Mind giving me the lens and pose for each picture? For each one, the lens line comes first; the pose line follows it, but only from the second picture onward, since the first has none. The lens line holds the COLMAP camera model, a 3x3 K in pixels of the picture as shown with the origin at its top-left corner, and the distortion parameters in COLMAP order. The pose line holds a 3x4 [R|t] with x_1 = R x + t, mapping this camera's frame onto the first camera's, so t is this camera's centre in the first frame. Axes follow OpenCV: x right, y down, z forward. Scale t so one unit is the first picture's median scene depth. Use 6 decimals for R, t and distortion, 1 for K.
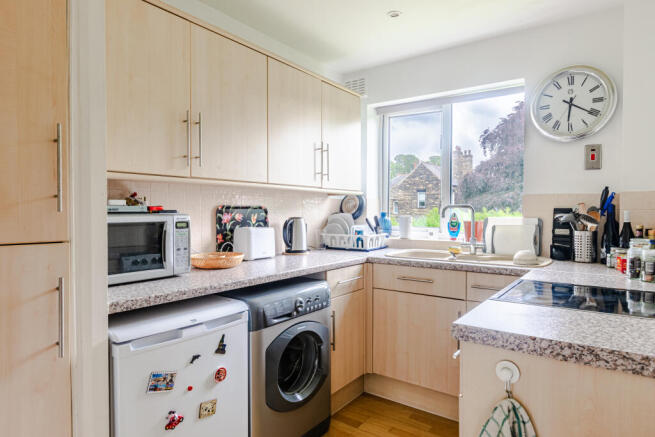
lens RADIAL K [[396.9, 0, 331.9], [0, 396.9, 216.1], [0, 0, 1]] dist [0.004995, -0.001441]
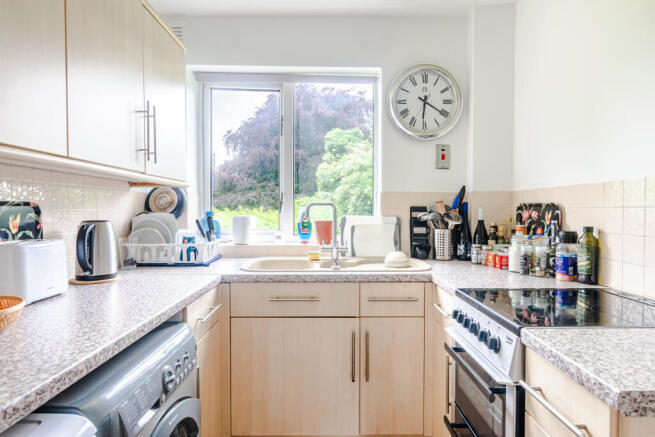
lens RADIAL K [[396.9, 0, 331.9], [0, 396.9, 216.1], [0, 0, 1]] dist [0.004995, -0.001441]
pose [[0.802751, -0.010943, 0.596214, -0.170417], [0.008760, 0.999940, 0.006558, -0.003991], [-0.596250, -0.000042, 0.802799, 0.313924]]
